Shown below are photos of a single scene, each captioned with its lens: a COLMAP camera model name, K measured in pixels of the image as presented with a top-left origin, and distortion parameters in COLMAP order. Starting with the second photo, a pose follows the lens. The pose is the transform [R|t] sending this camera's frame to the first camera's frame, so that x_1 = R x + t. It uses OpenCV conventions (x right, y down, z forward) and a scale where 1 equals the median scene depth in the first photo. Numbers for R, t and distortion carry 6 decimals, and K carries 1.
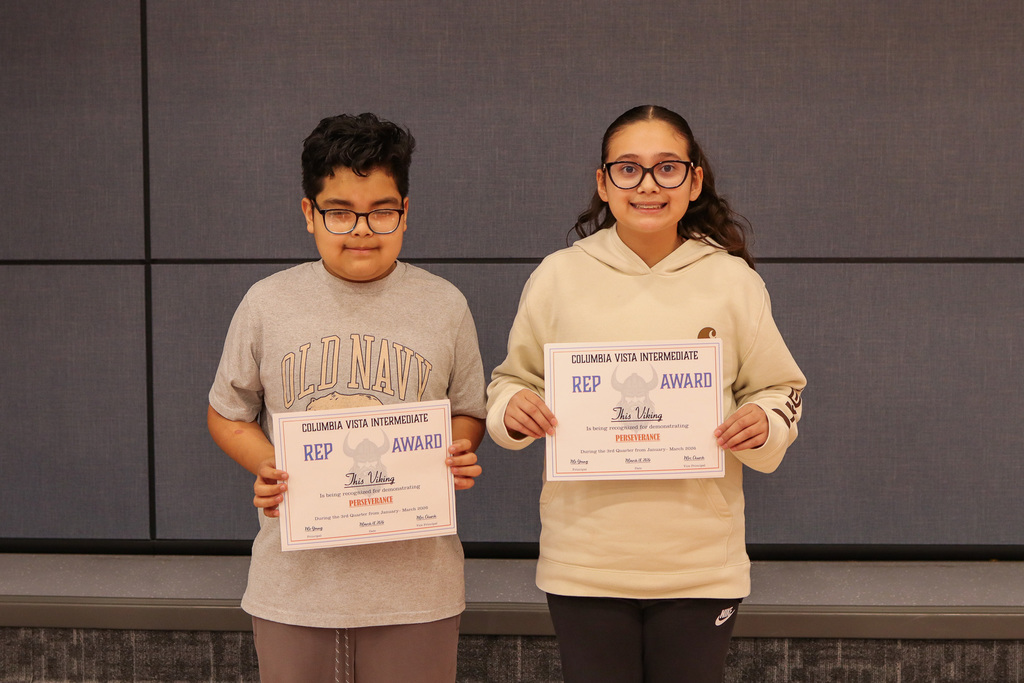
lens RADIAL K [[1665.1, 0, 512.0], [0, 1665.1, 341.5], [0, 0, 1]] dist [-0.068112, 0.022270]
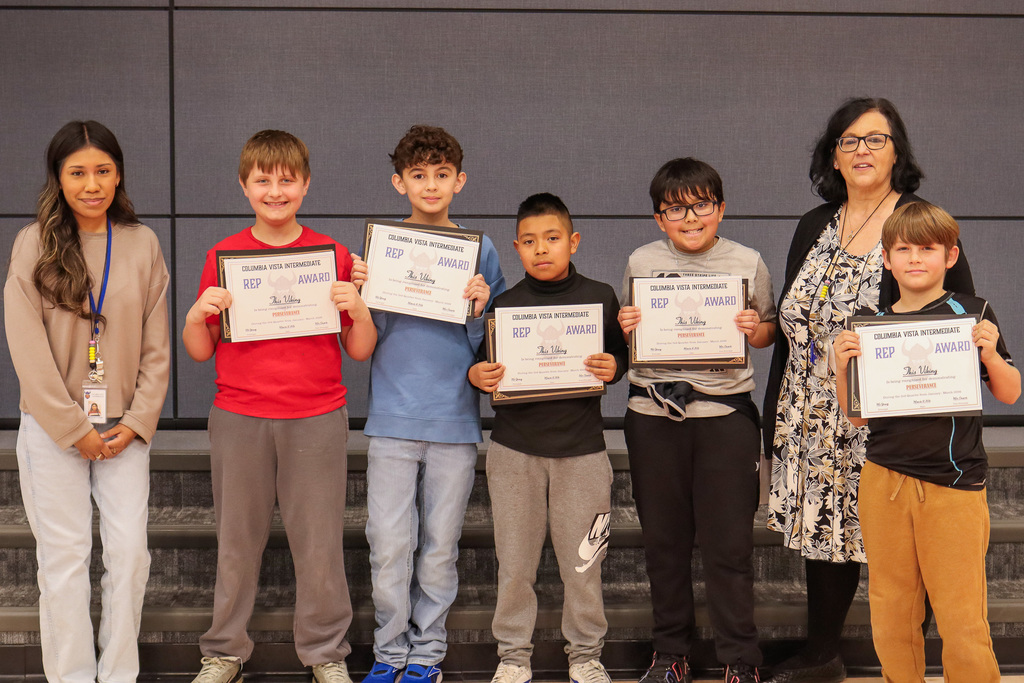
lens RADIAL K [[1591.6, 0, 516.8], [0, 1591.6, 338.8], [0, 0, 1]] dist [-0.033058, 0.009998]
pose [[0.995462, -0.002194, 0.095140, -0.062569], [0.000353, 0.999812, 0.019367, 0.029328], [-0.095164, -0.019246, 0.995276, -0.353378]]
